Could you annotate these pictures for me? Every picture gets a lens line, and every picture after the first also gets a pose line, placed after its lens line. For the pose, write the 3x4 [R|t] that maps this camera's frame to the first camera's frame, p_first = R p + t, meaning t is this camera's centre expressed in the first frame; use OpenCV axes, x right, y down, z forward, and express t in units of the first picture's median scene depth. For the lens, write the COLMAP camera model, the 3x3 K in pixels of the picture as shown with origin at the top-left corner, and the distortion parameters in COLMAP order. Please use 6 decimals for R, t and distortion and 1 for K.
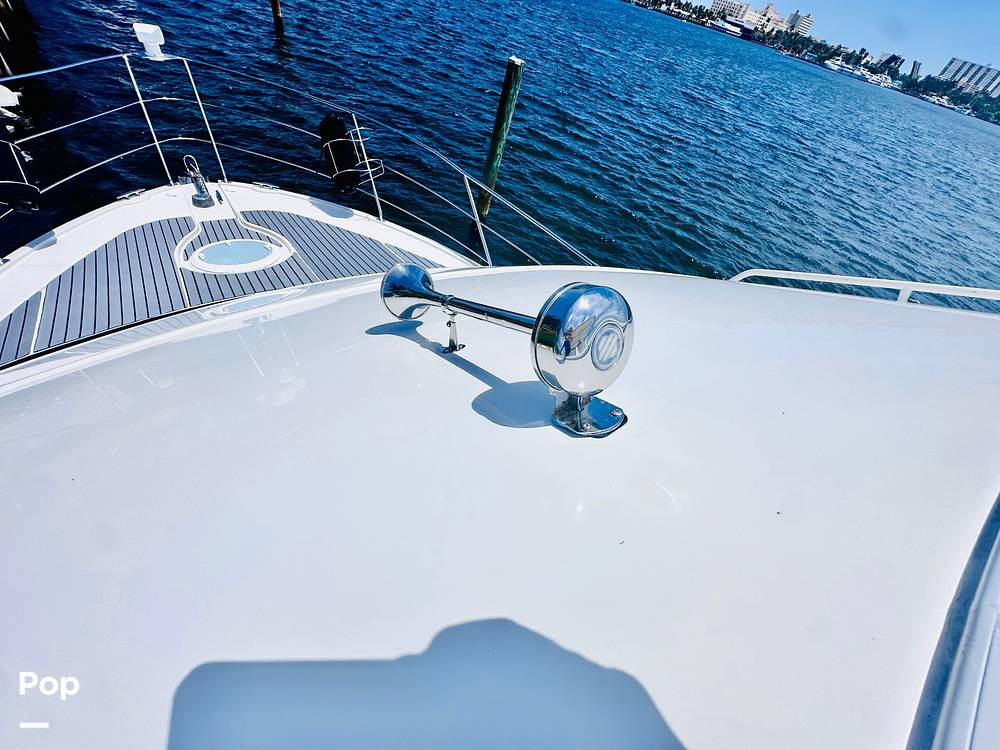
lens RADIAL K [[405.1, 0, 500.0], [0, 405.1, 375.0], [0, 0, 1]] dist [-0.006649, 0.000560]
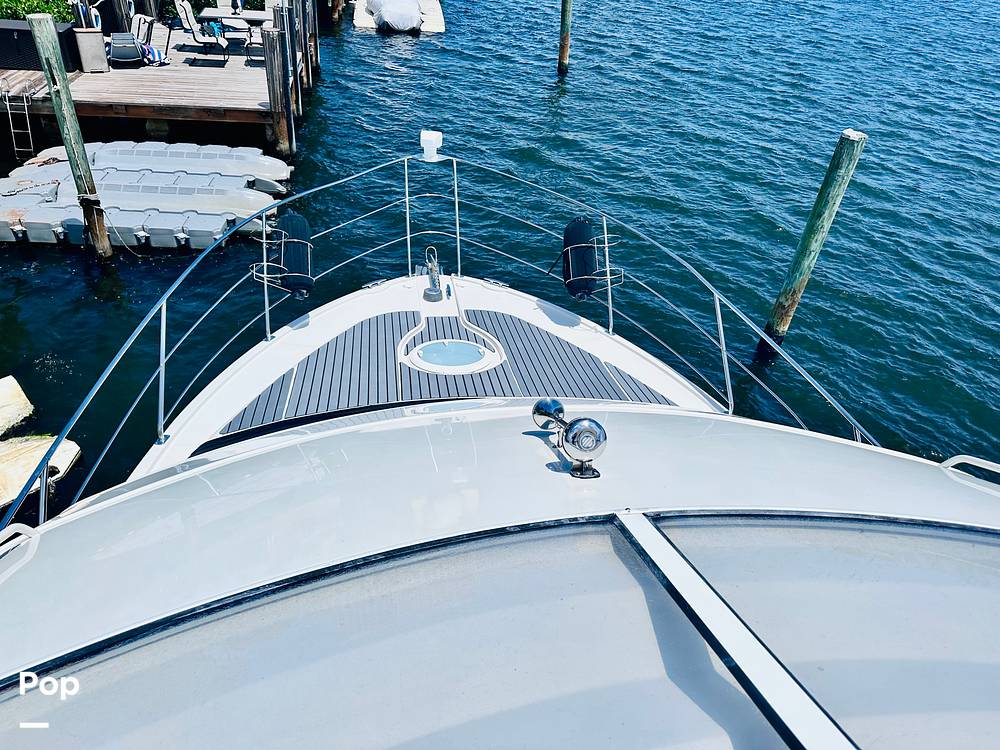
lens RADIAL K [[708.0, 0, 500.0], [0, 708.0, 375.0], [0, 0, 1]] dist [0.074038, -0.000017]
pose [[0.884672, 0.128441, -0.448173, 0.173783], [-0.245742, 0.945385, -0.214146, 0.063528], [0.396191, 0.299584, 0.867918, -0.329505]]
